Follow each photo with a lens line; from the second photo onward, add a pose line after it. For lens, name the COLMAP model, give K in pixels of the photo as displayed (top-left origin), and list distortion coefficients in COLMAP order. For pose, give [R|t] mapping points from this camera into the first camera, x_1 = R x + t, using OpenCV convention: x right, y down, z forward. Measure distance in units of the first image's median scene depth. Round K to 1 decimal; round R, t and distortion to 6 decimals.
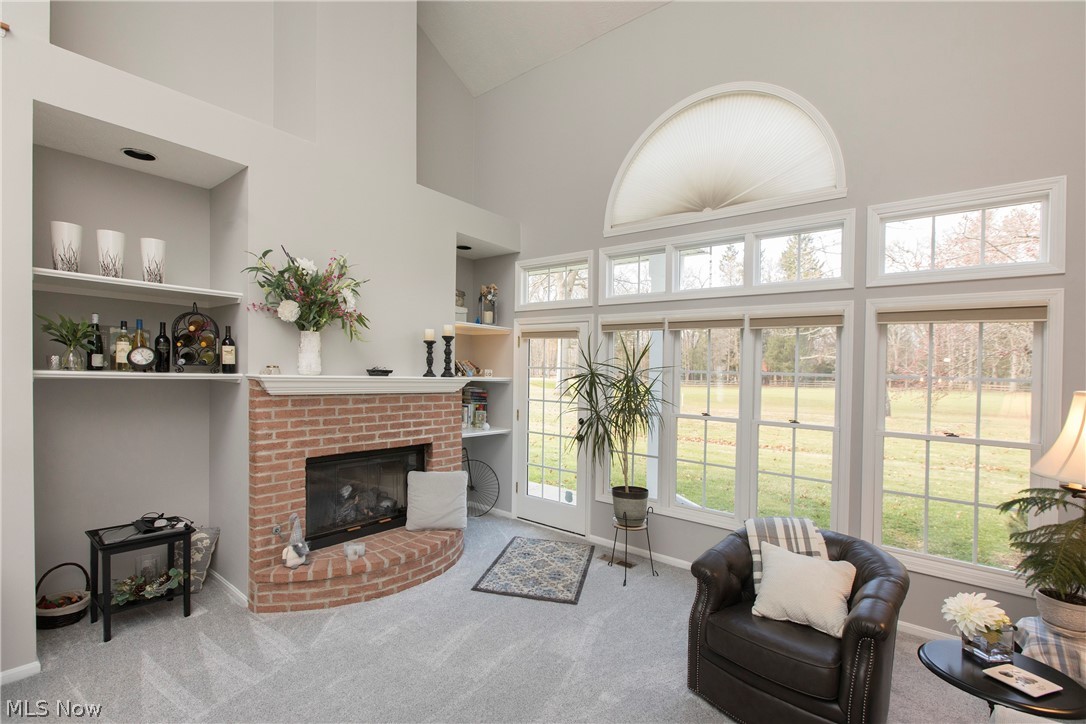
lens RADIAL K [[513.7, 0, 567.5], [0, 513.7, 382.1], [0, 0, 1]] dist [0.003139, 0.000337]
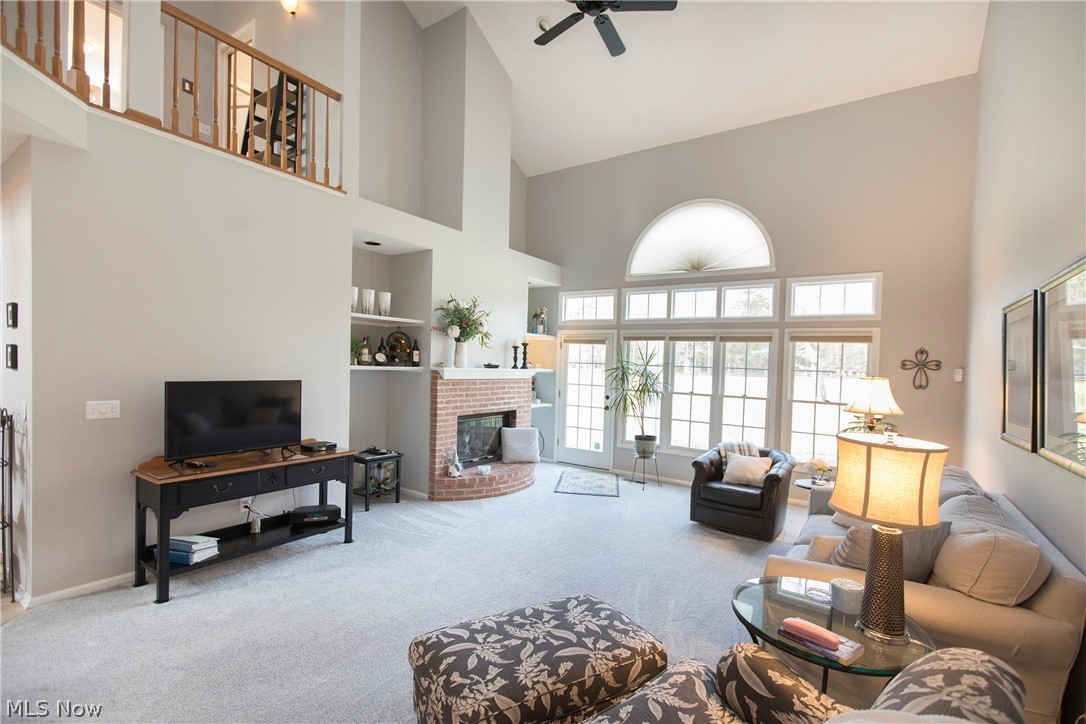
lens RADIAL K [[429.7, 0, 542.4], [0, 429.7, 380.7], [0, 0, 1]] dist [0.000373, 0.000043]
pose [[0.999610, 0.004022, -0.027651, -0.173012], [-0.003473, 0.999796, 0.019874, -0.000106], [0.027725, -0.019770, 0.999420, -0.404090]]
